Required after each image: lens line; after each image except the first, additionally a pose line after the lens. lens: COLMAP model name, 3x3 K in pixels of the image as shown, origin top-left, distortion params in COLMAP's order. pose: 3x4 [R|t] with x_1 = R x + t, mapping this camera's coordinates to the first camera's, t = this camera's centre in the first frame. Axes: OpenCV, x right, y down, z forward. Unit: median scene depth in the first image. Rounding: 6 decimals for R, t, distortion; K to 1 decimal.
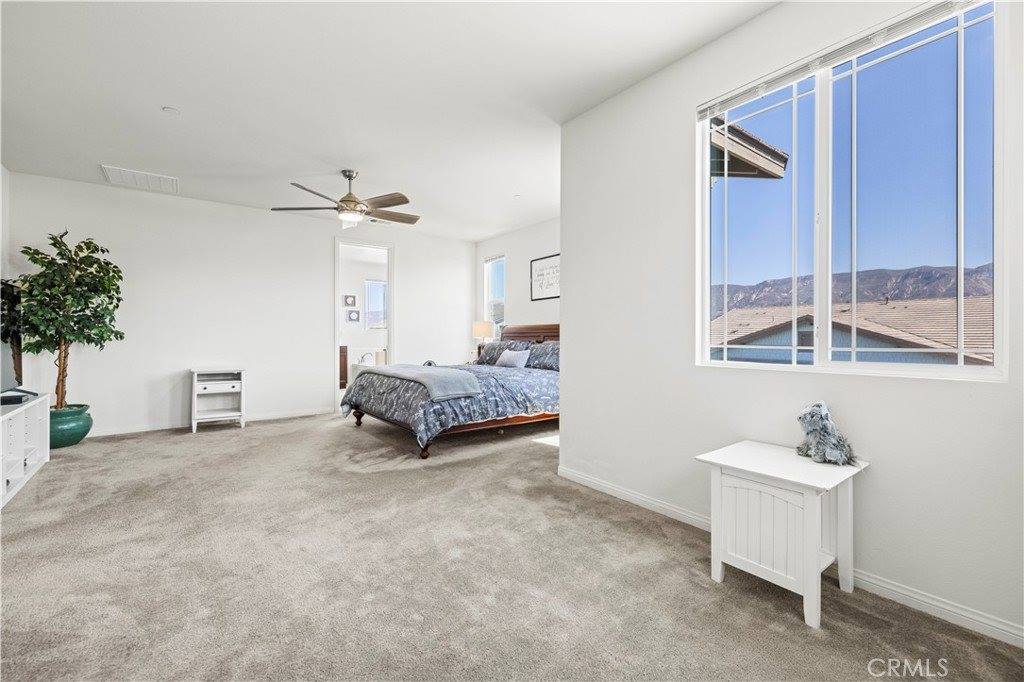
lens RADIAL K [[431.9, 0, 513.6], [0, 431.9, 337.3], [0, 0, 1]] dist [0.003257, 0.000144]
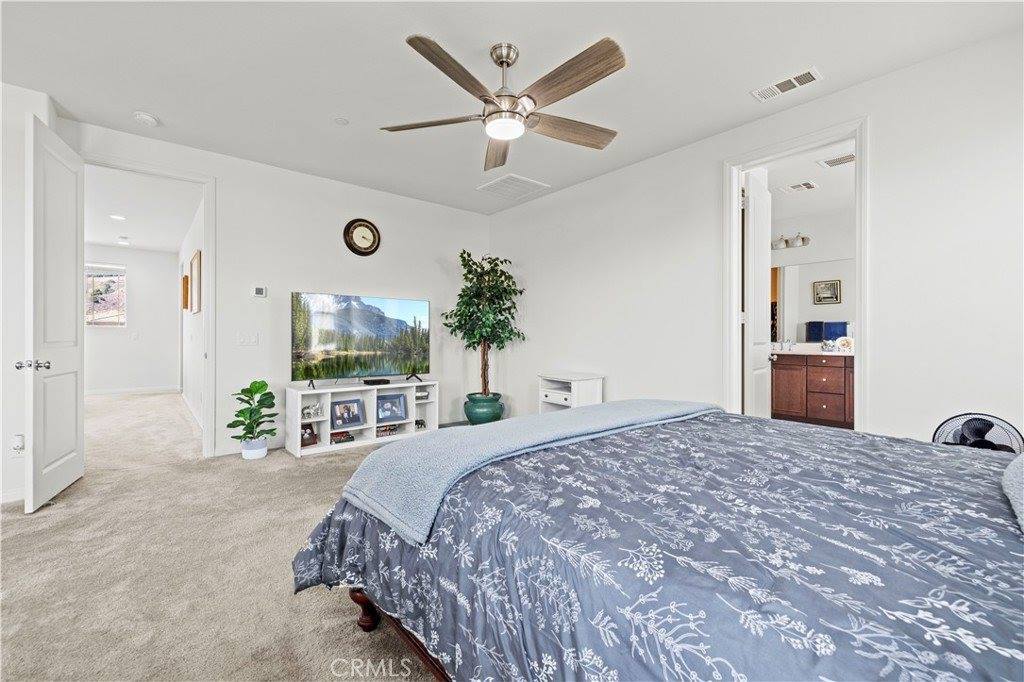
lens RADIAL K [[431.9, 0, 513.3], [0, 431.9, 338.8], [0, 0, 1]] dist [0.003257, 0.000144]
pose [[0.045883, 0.003400, -0.998941, 0.194420], [-0.005084, 0.999982, 0.003170, -0.002817], [0.998934, 0.004933, 0.045900, 0.970411]]
